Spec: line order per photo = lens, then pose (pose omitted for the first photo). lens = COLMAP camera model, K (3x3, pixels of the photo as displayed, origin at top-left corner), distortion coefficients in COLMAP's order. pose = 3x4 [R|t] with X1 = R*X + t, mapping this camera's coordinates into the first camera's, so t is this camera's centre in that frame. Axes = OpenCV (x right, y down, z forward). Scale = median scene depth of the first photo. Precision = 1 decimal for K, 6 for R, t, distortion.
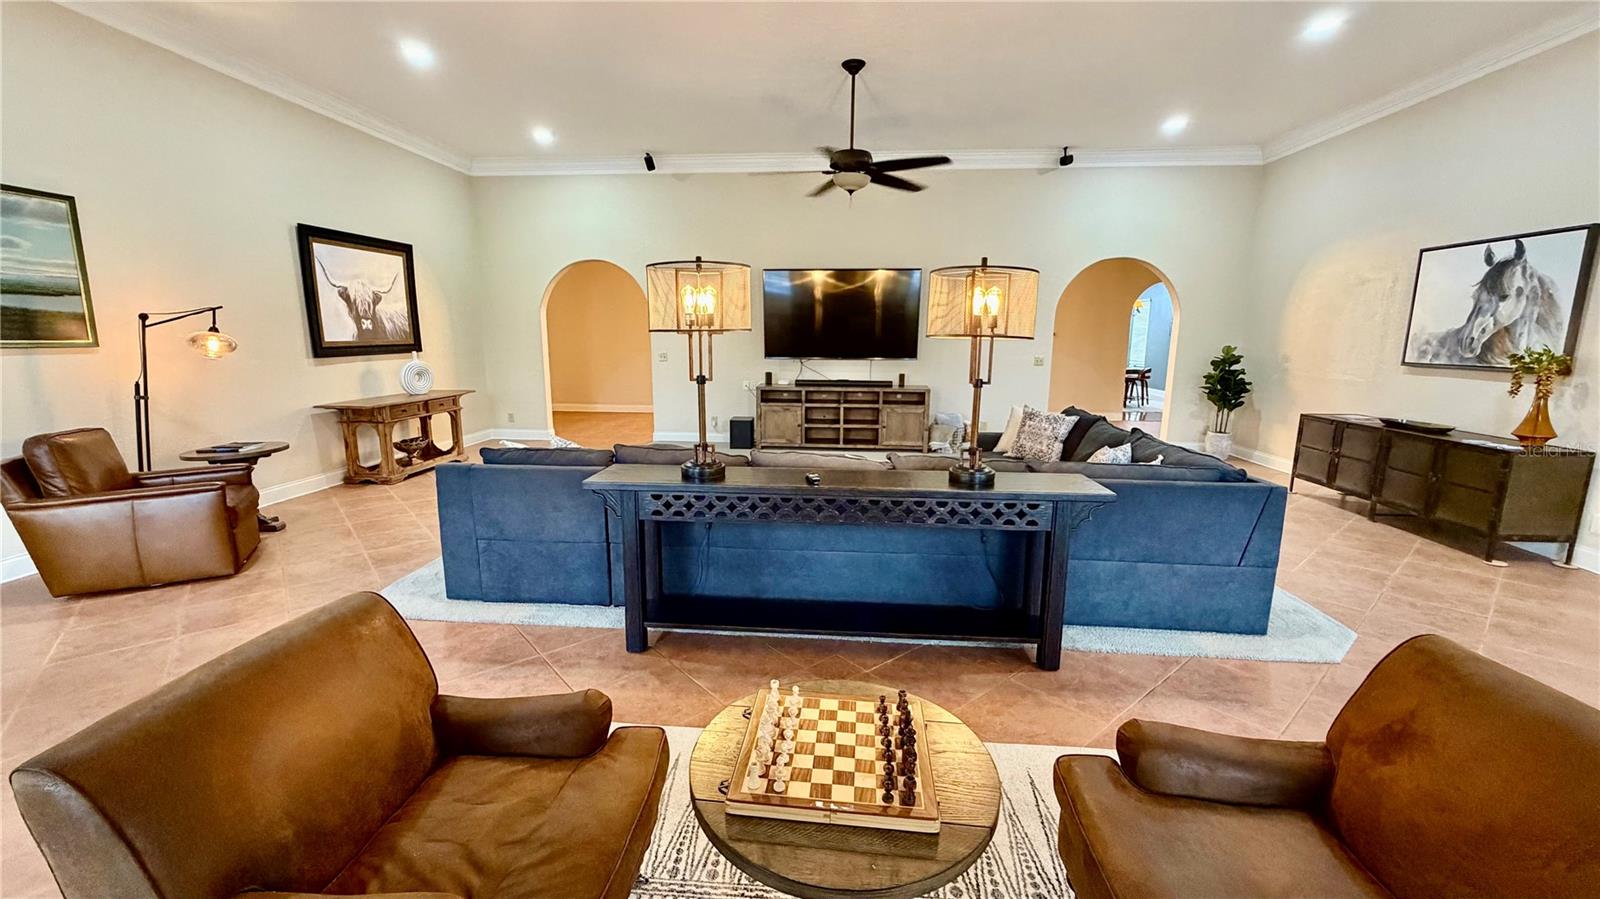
lens RADIAL K [[639.1, 0, 795.5], [0, 639.1, 448.7], [0, 0, 1]] dist [0.000483, -0.000052]
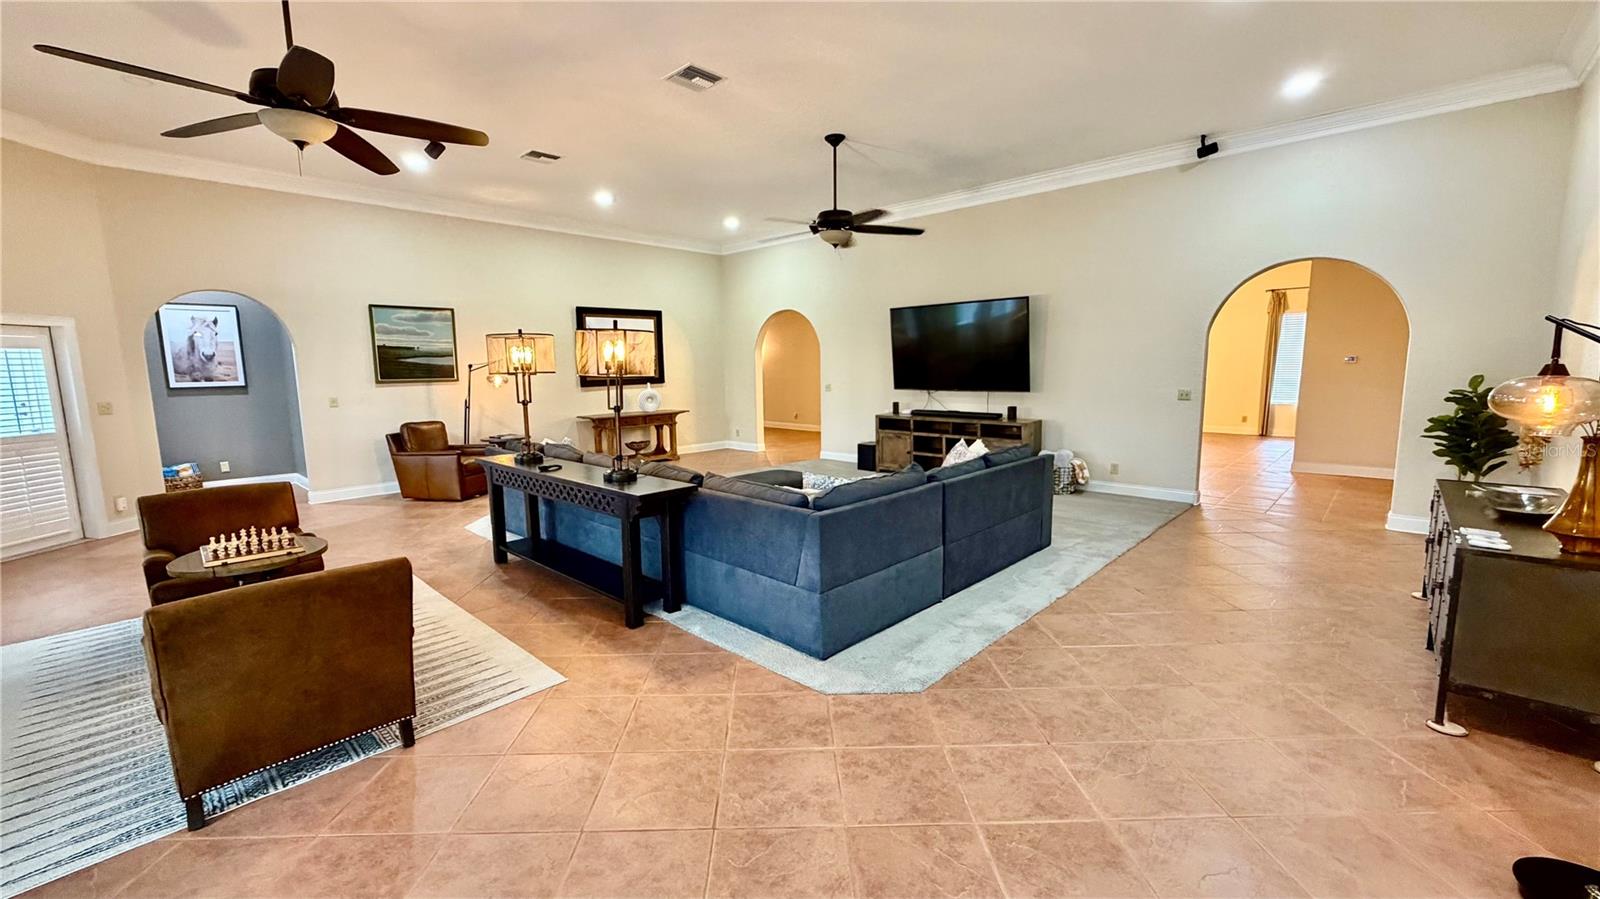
lens RADIAL K [[639.1, 0, 796.8], [0, 639.1, 452.5], [0, 0, 1]] dist [0.000483, -0.000052]
pose [[0.778566, 0.069031, -0.623754, 0.574749], [-0.092965, 0.995652, -0.005849, -0.014443], [0.620639, 0.062541, 0.781599, 0.062860]]
